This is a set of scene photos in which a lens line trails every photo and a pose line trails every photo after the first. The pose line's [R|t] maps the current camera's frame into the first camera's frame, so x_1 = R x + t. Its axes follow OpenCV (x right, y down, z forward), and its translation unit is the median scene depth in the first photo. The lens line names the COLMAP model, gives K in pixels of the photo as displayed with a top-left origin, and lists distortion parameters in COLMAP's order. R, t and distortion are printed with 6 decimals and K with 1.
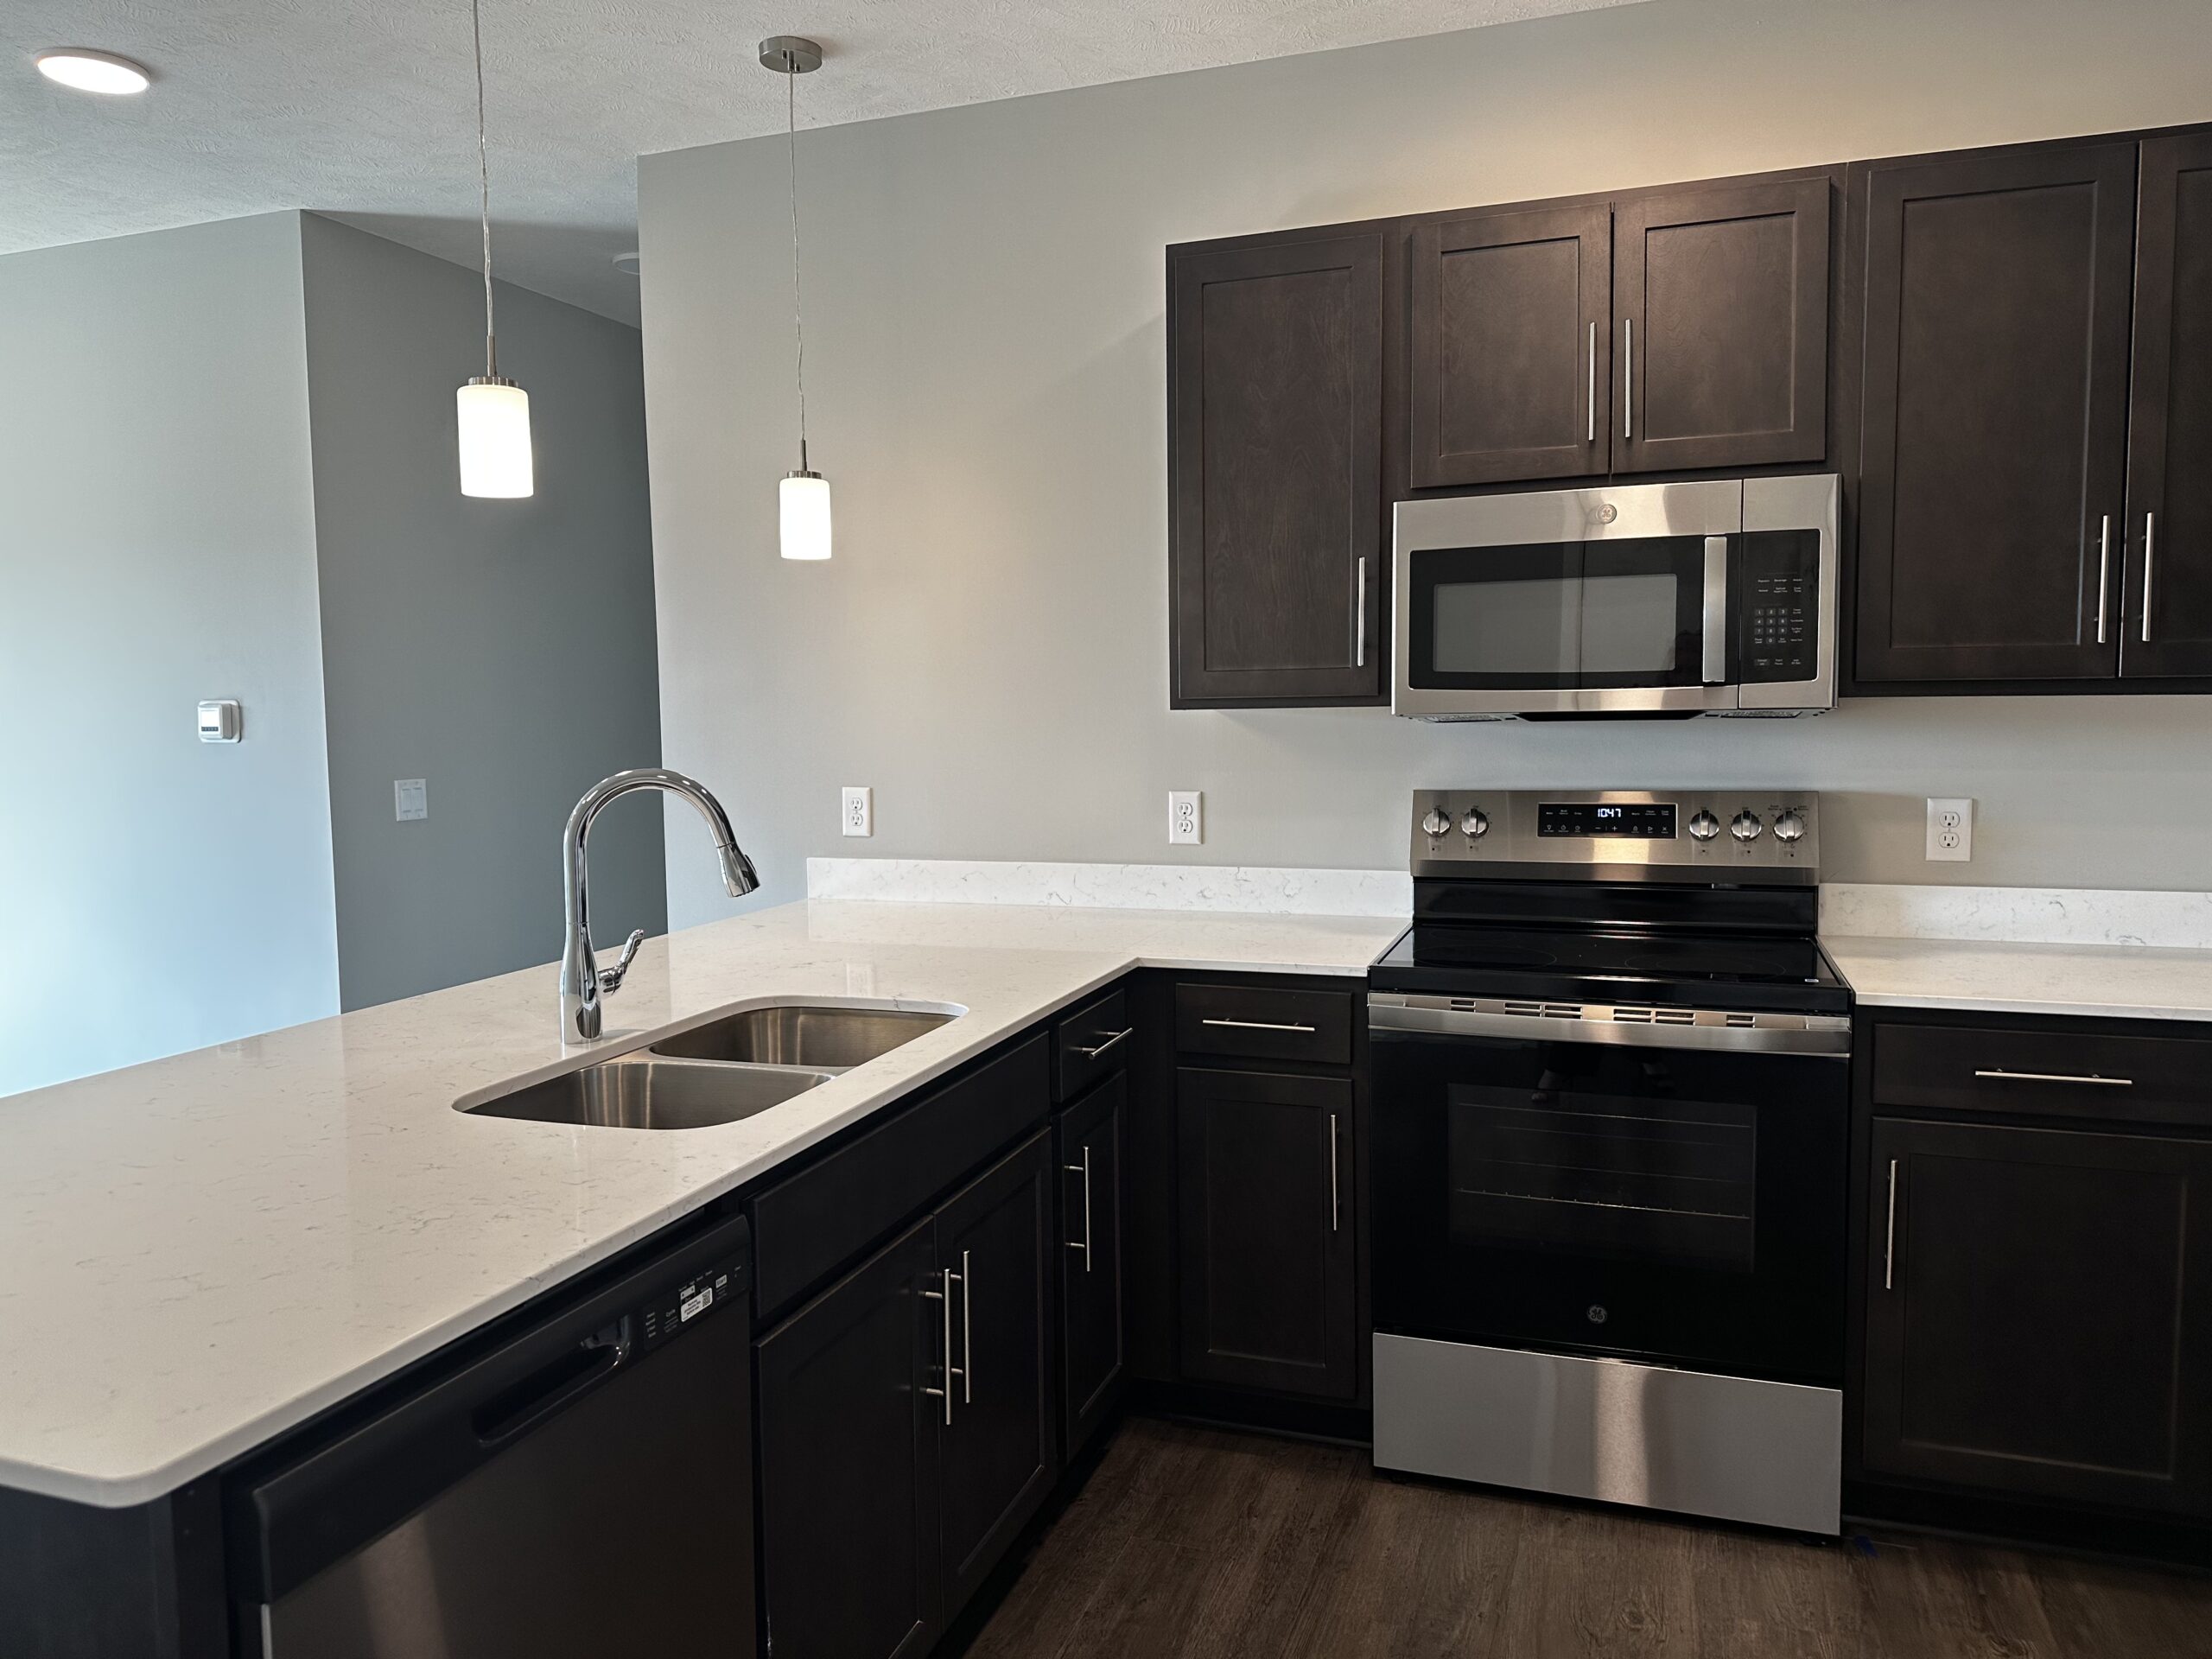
lens RADIAL K [[1595.4, 0, 1106.0], [0, 1595.4, 829.5], [0, 0, 1]] dist [0.005106, -0.027142]
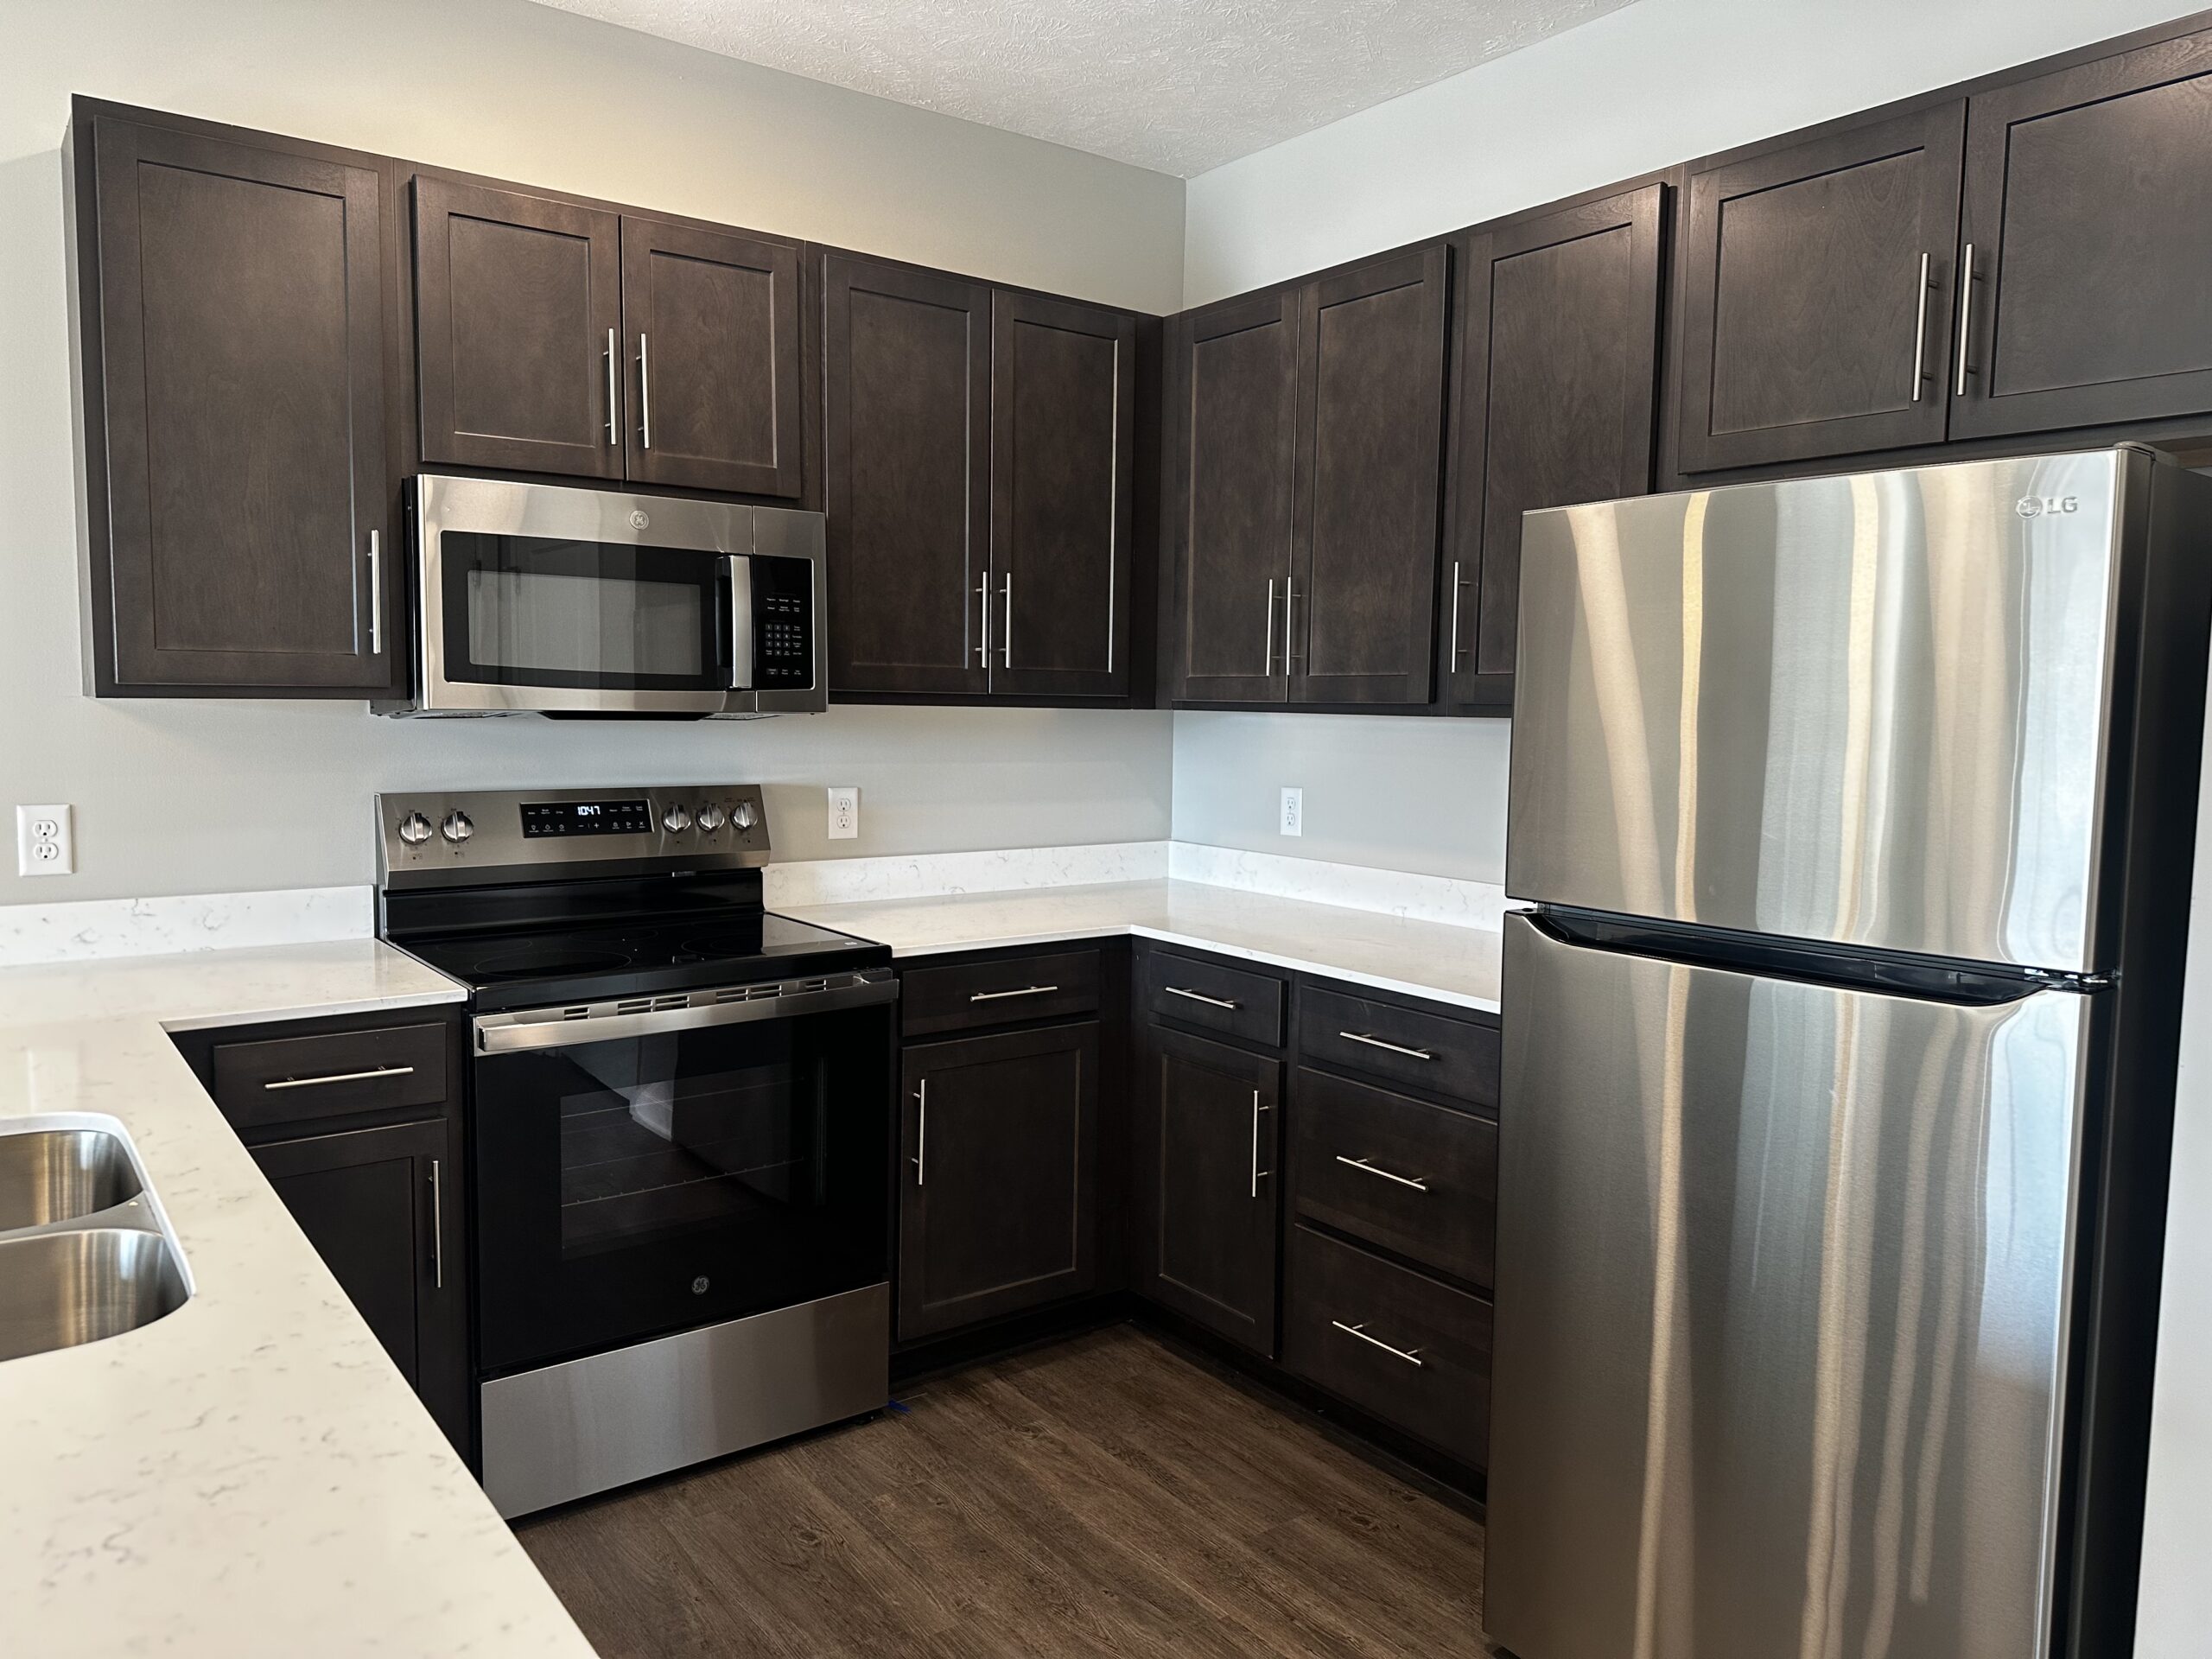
lens RADIAL K [[1548.7, 0, 1106.0], [0, 1548.7, 829.5], [0, 0, 1]] dist [0.170104, -0.332523]
pose [[0.531536, -0.047760, 0.845688, -0.395475], [0.049364, 0.998459, 0.025362, -0.008220], [-0.845596, 0.028266, 0.533074, 0.199358]]
